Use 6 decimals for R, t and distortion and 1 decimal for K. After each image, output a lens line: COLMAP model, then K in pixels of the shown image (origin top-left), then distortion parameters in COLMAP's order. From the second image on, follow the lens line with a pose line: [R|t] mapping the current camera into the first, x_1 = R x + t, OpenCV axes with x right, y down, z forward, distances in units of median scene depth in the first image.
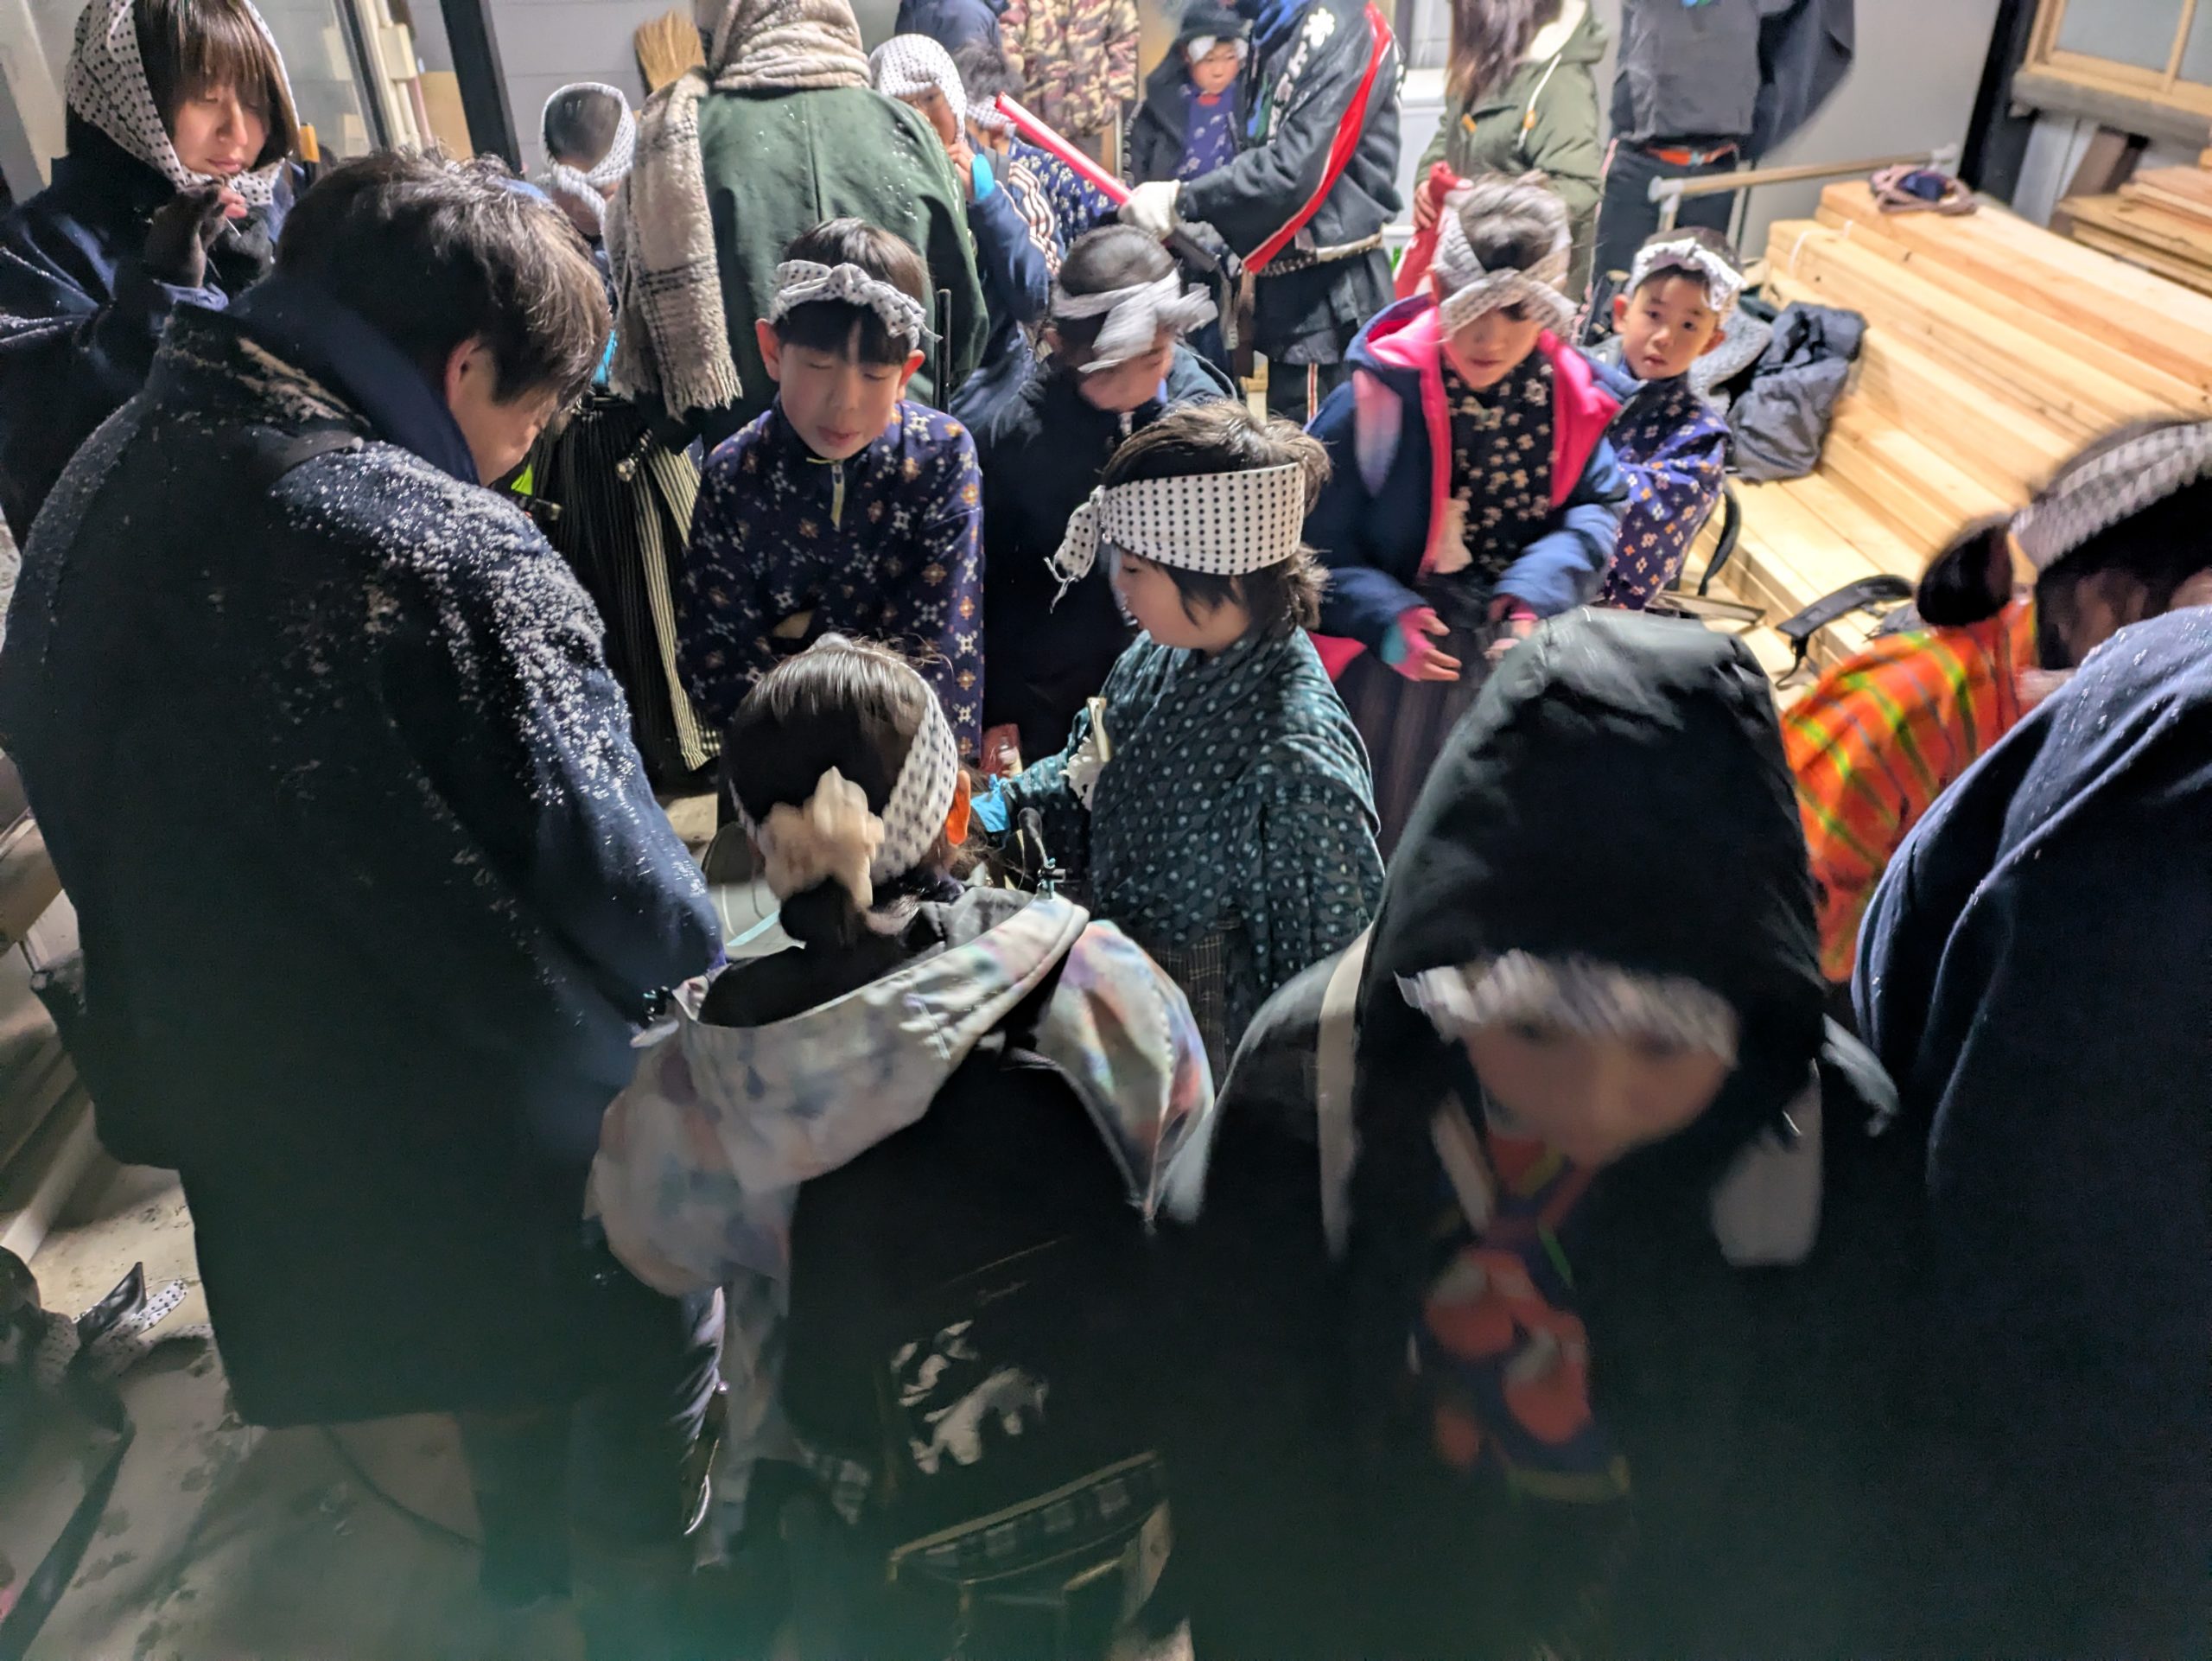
lens RADIAL K [[1646.4, 0, 1097.1], [0, 1646.4, 852.1], [0, 0, 1]] dist [0.086683, -0.042006]
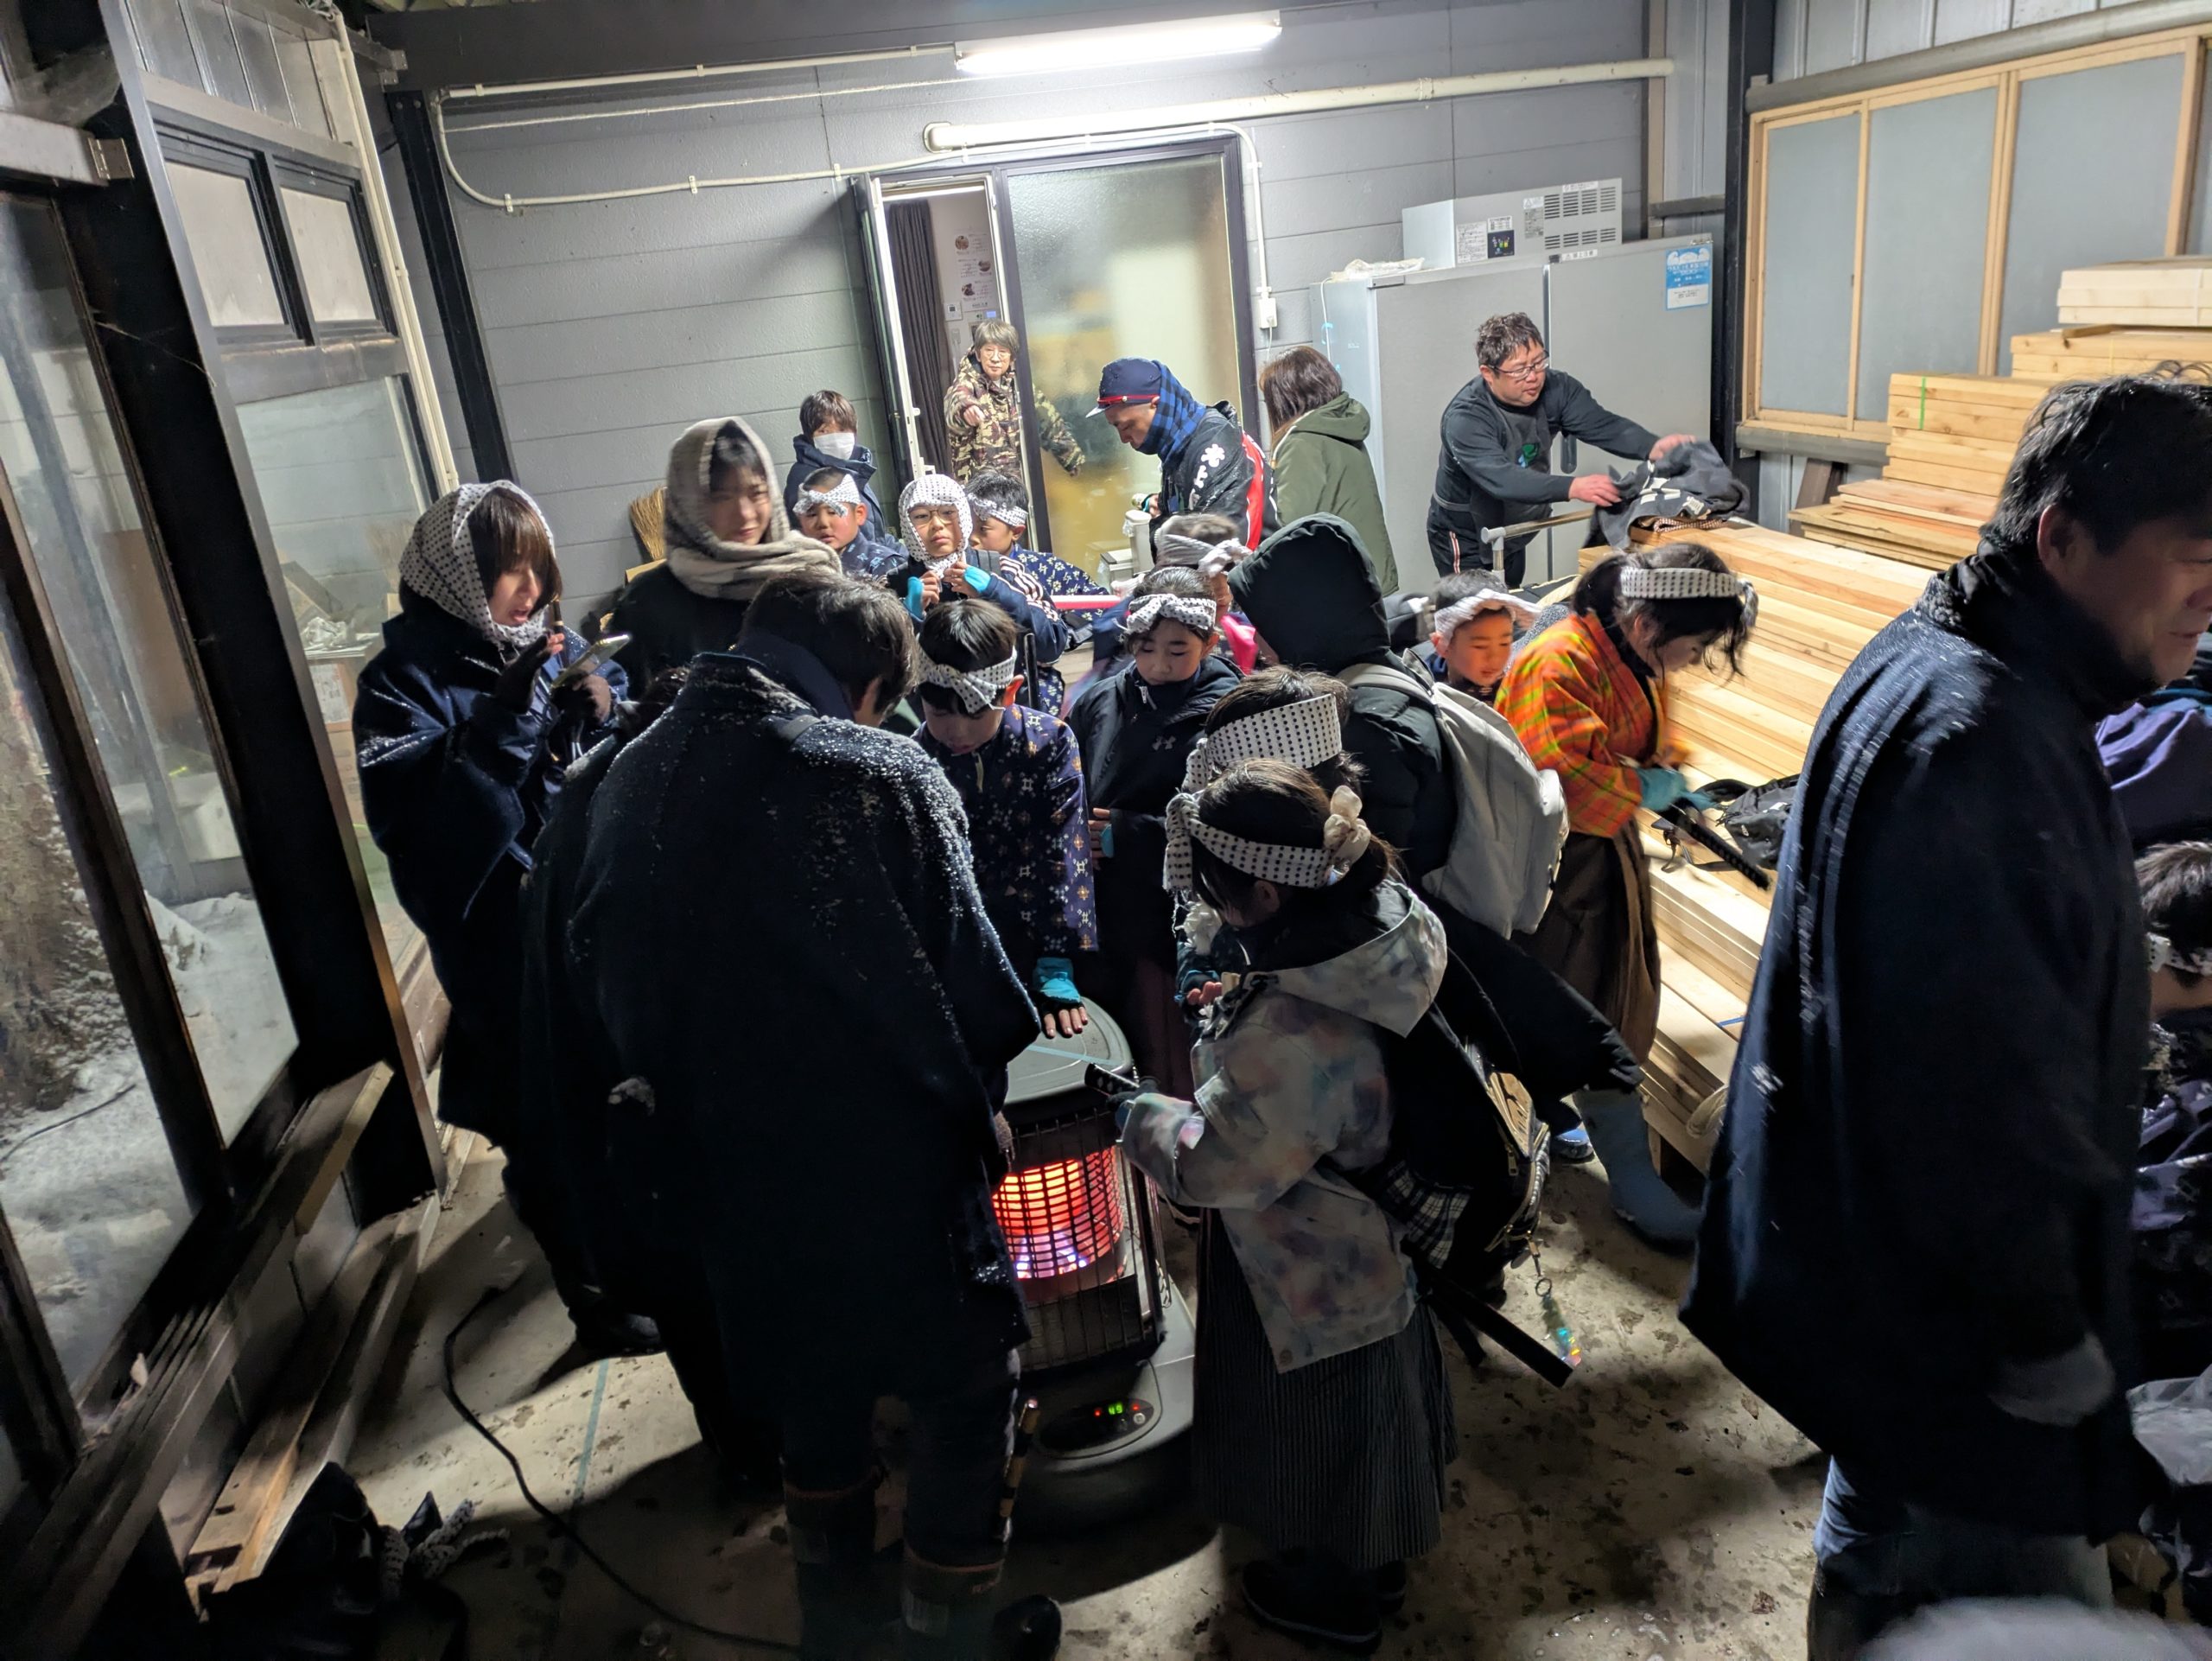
lens RADIAL K [[1622.4, 0, 1105.9], [0, 1622.4, 770.1], [0, 0, 1]] dist [-0.114730, 0.410097]
pose [[0.991110, -0.114461, 0.067823, -0.134635], [0.128168, 0.958170, -0.255896, 0.128158], [-0.035696, 0.262314, 0.964322, -0.282222]]
